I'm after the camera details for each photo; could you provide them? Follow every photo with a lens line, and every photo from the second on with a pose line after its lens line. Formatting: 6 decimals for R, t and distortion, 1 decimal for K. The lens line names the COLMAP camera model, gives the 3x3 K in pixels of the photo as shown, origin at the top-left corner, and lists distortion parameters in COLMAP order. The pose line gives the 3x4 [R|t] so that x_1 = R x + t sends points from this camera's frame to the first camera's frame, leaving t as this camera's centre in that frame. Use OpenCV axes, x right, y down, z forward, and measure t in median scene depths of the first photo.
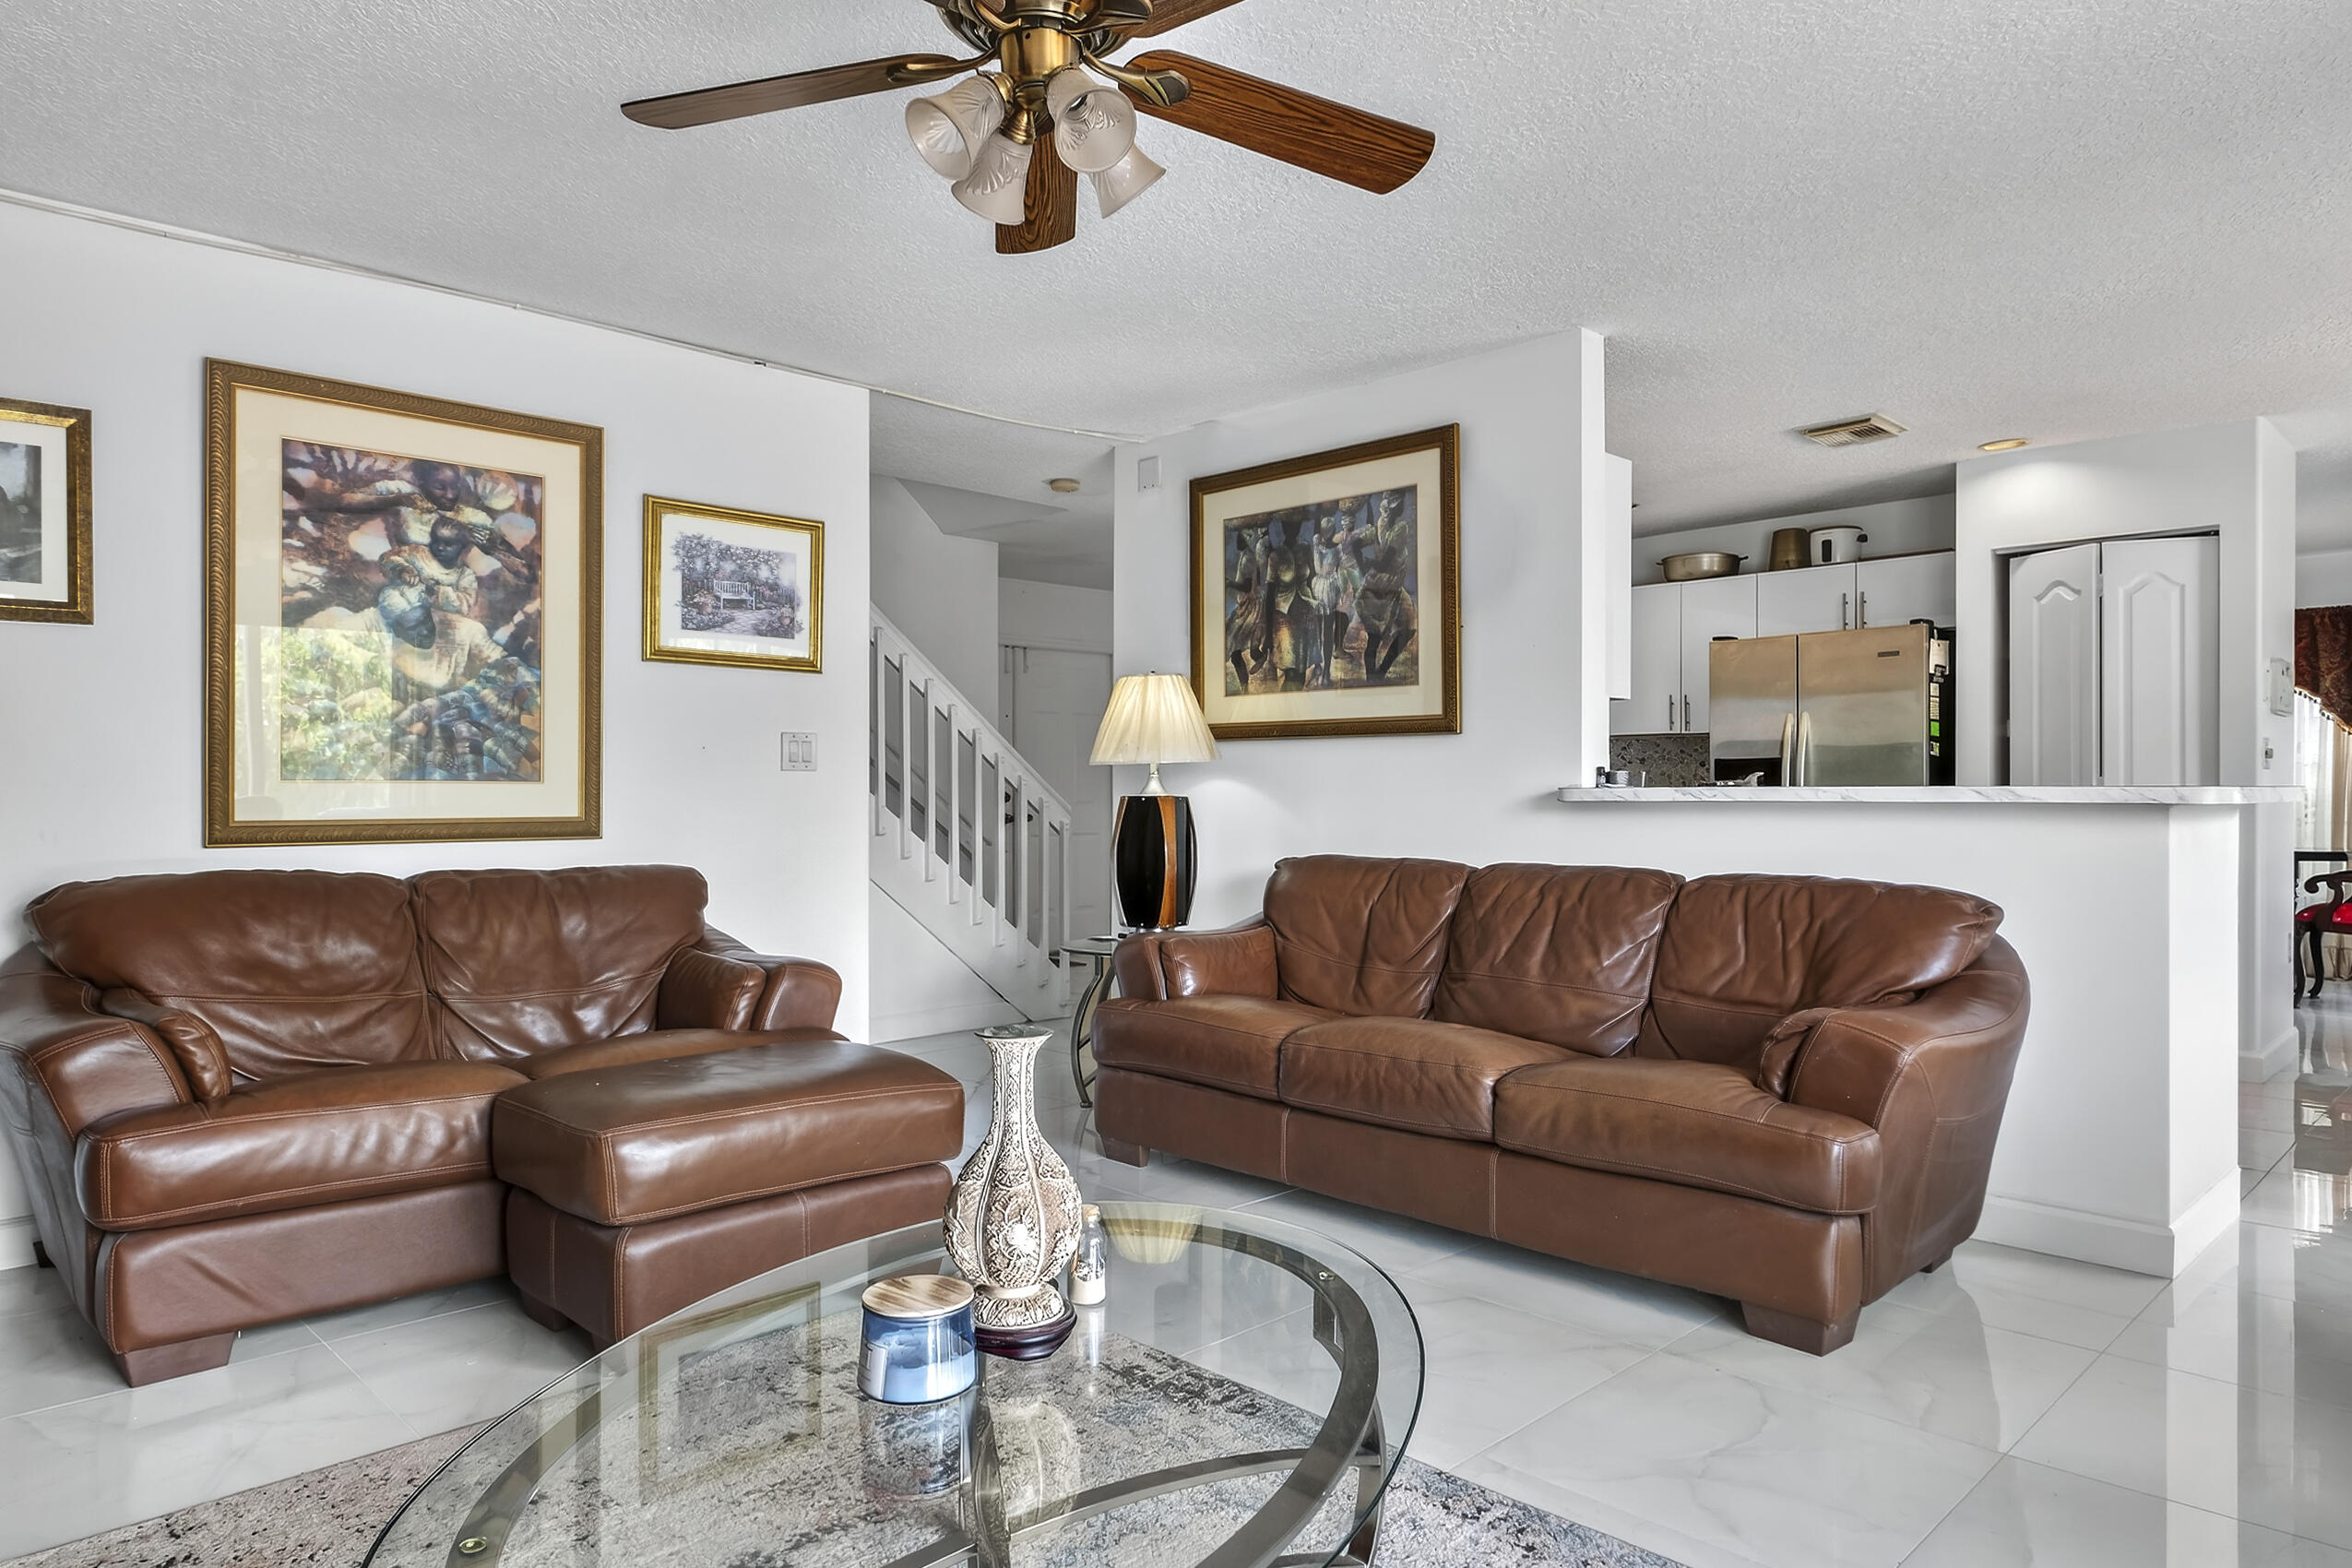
lens RADIAL K [[1413.0, 0, 1238.6], [0, 1413.0, 782.5], [0, 0, 1]] dist [-0.008289, -0.014774]
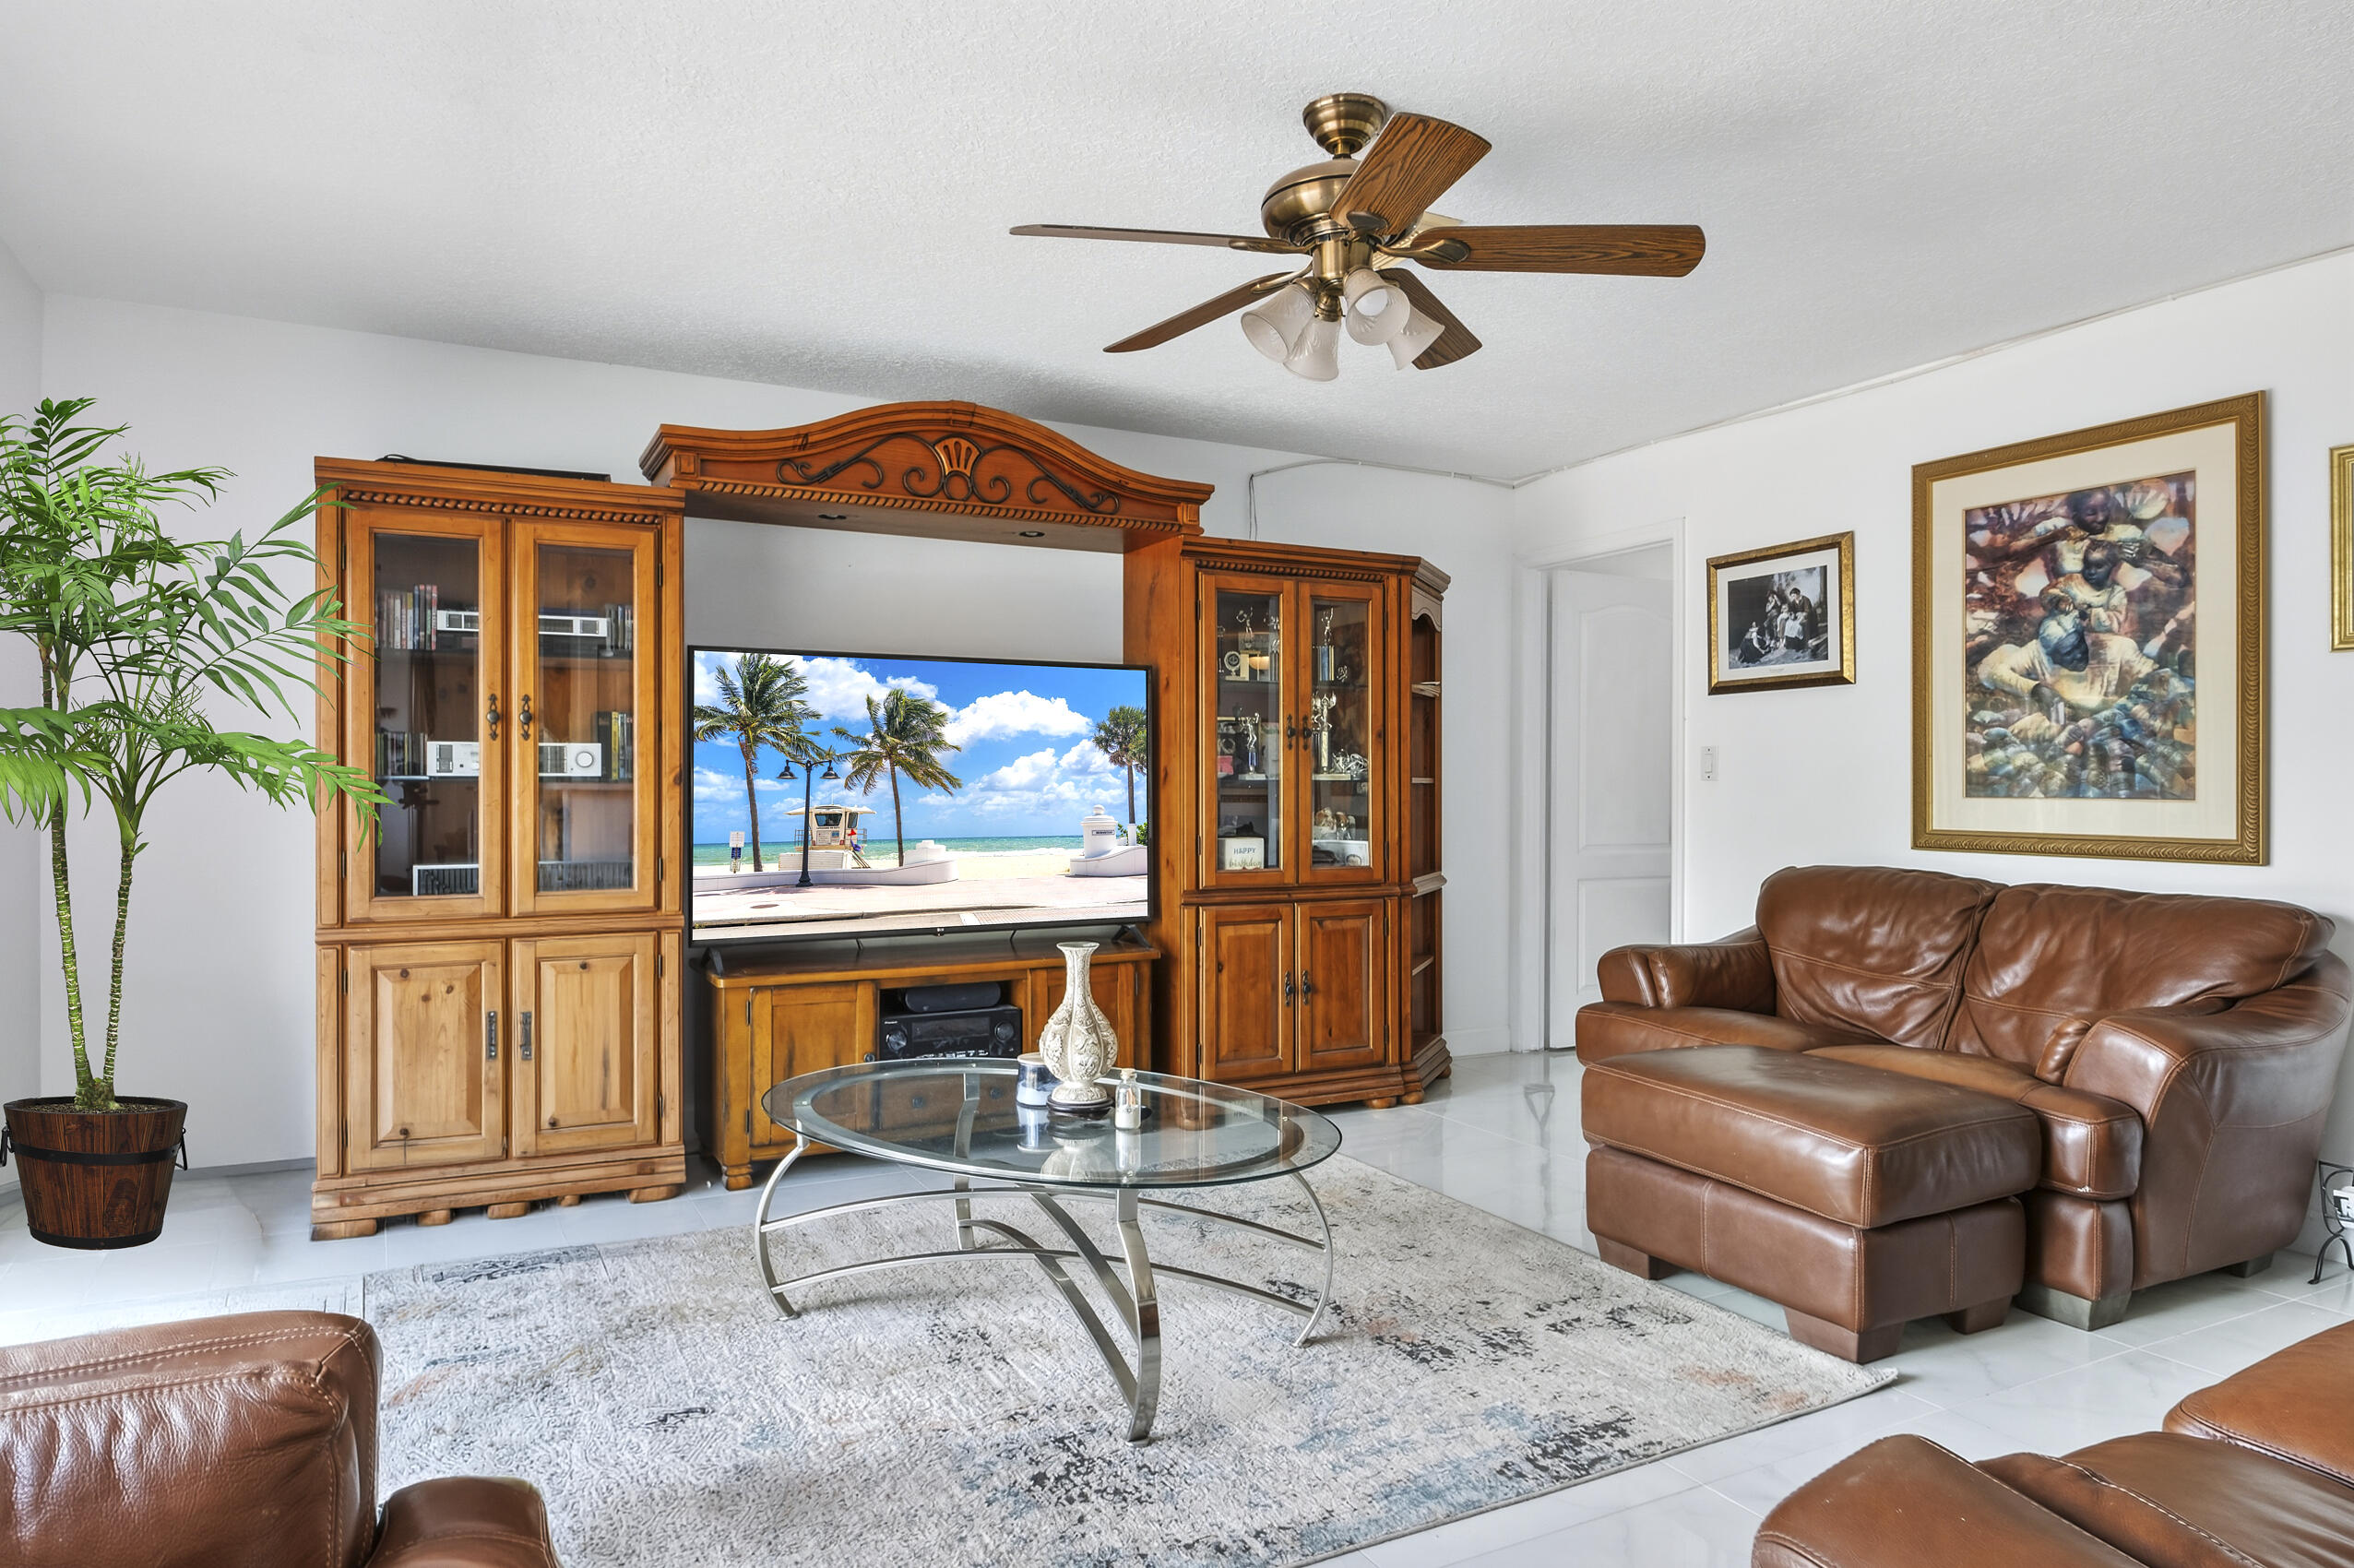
lens RADIAL K [[1387.3, 0, 1169.8], [0, 1387.3, 793.4], [0, 0, 1]] dist [-0.007592, -0.006126]
pose [[-0.333765, 0.003201, -0.942651, 0.607998], [-0.005580, 0.999970, 0.005371, -0.006411], [0.942640, 0.007053, -0.333737, 0.701143]]
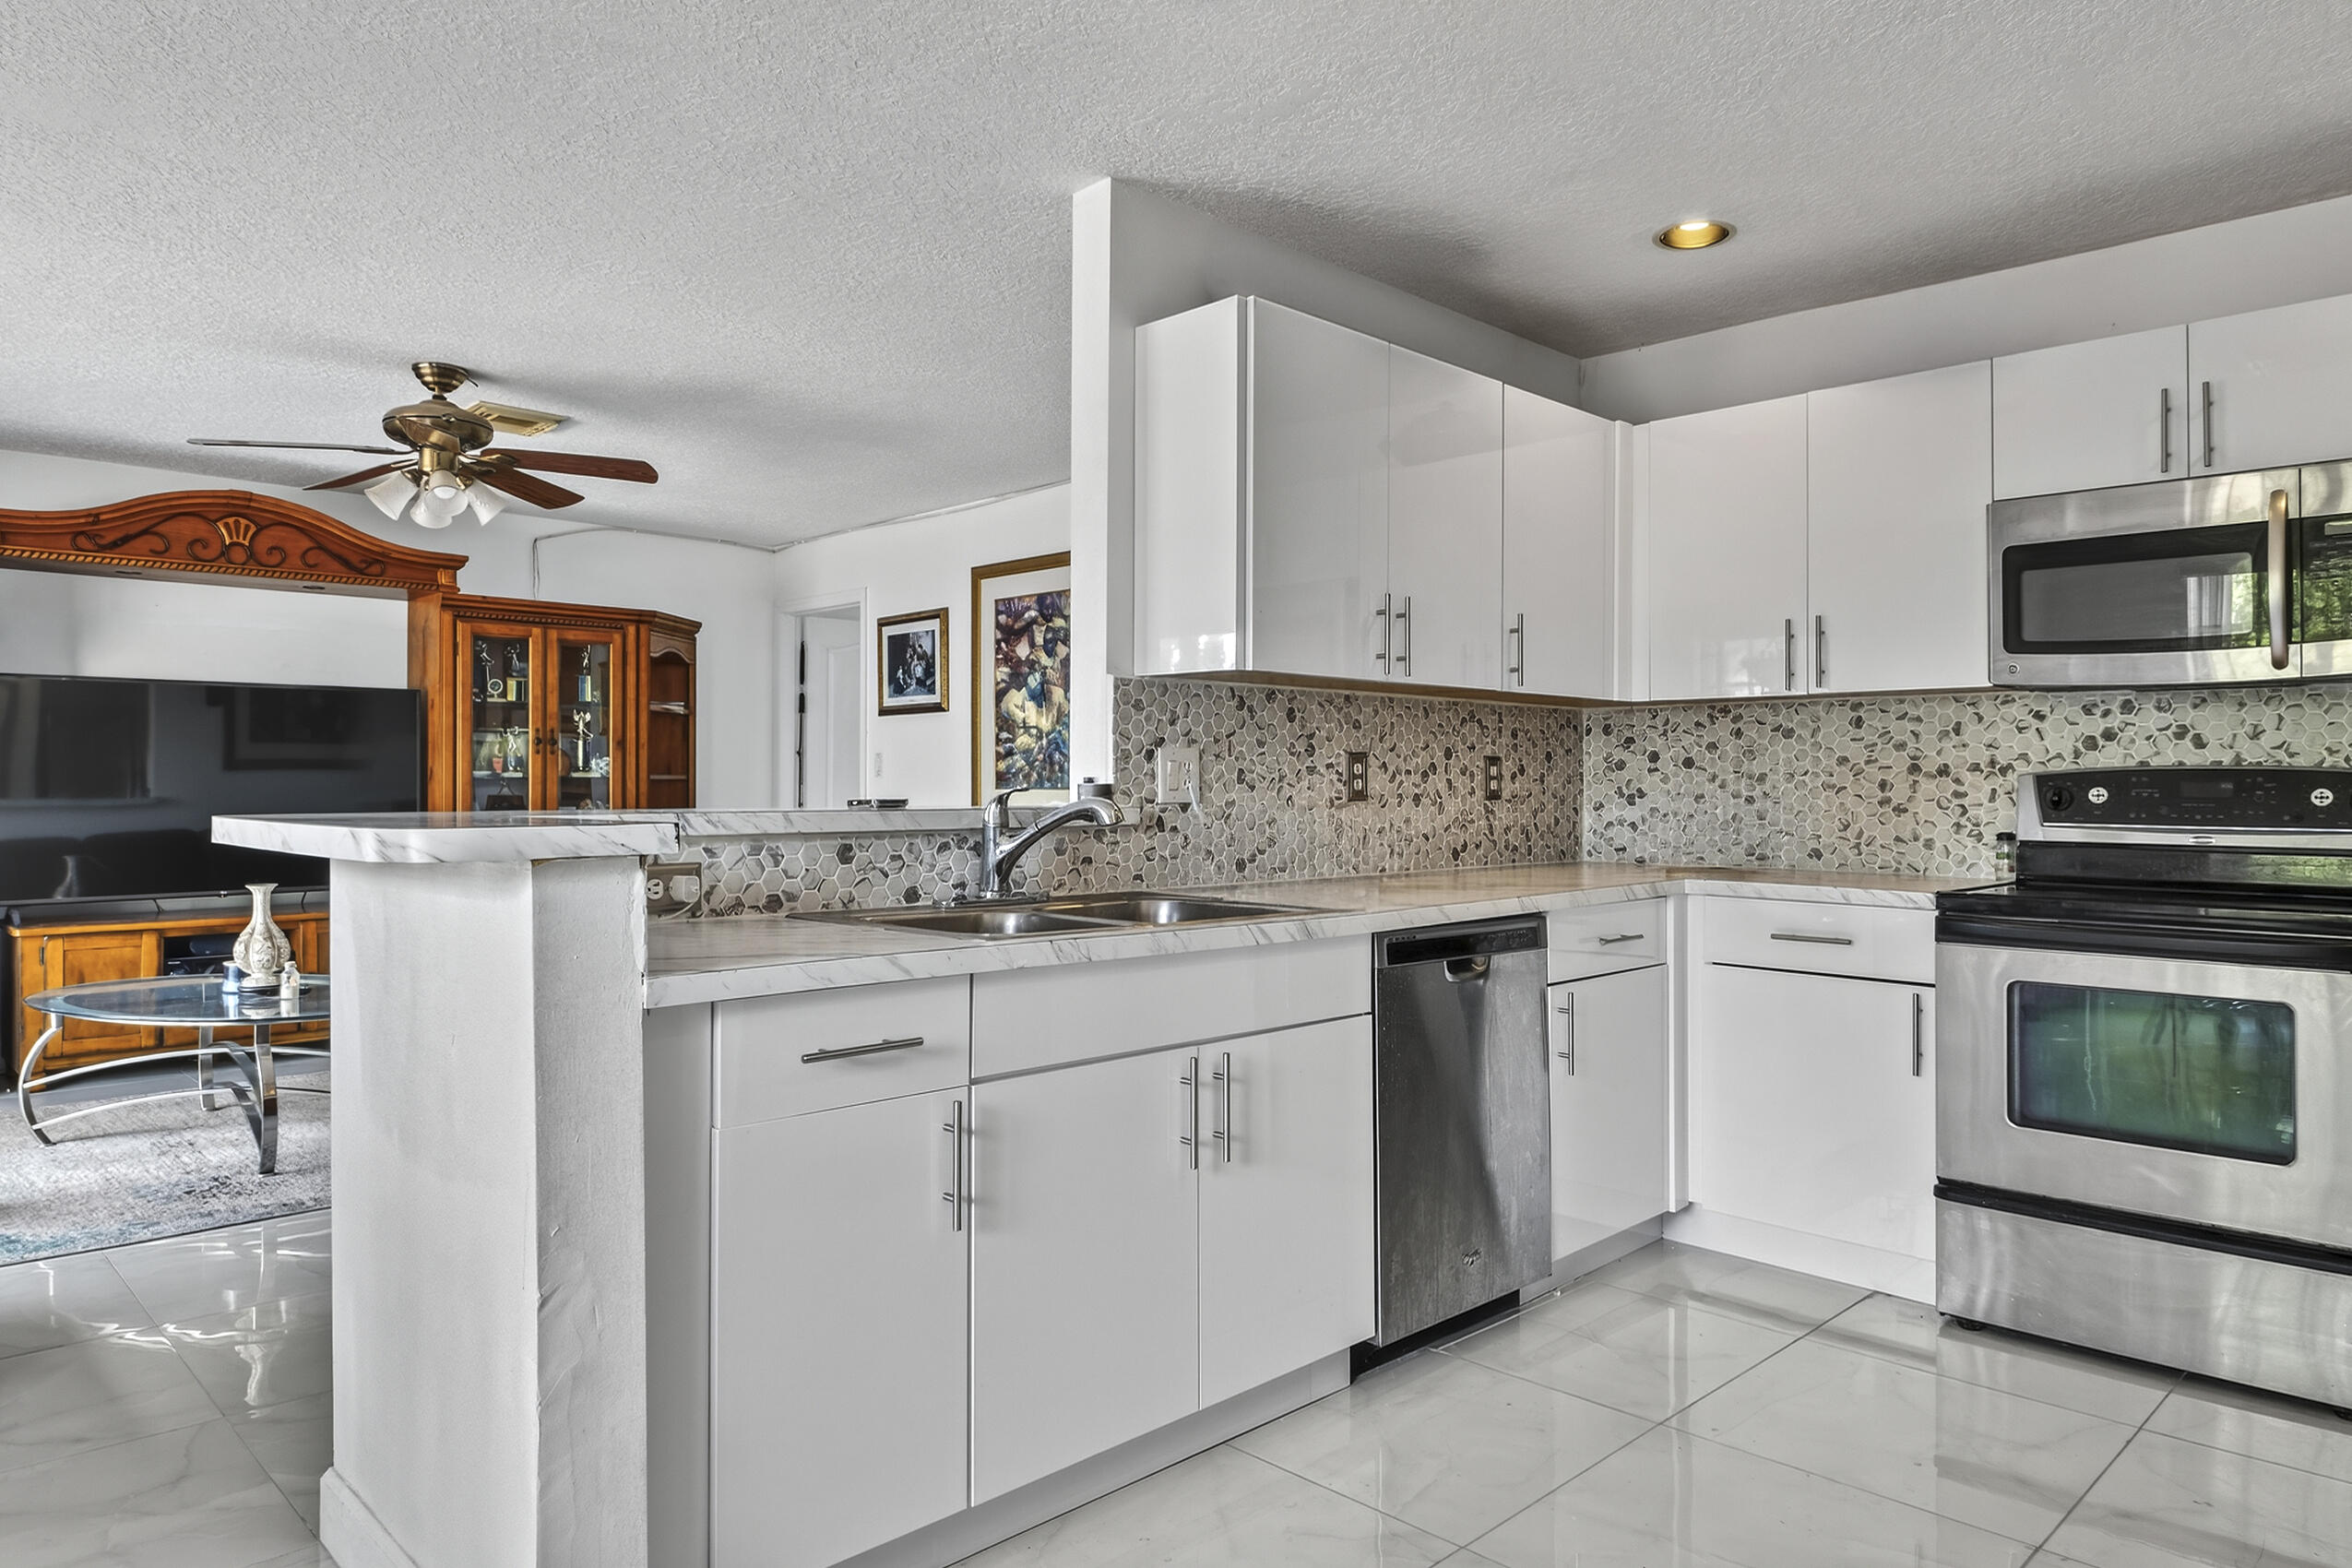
lens RADIAL K [[1413.0, 0, 1179.8], [0, 1413.0, 771.3], [0, 0, 1]] dist [-0.008289, -0.014774]
pose [[-0.022744, -0.007977, -0.999709, 1.064910], [-0.004845, 0.999957, -0.007869, -0.009249], [0.999730, 0.004664, -0.022782, 1.190097]]
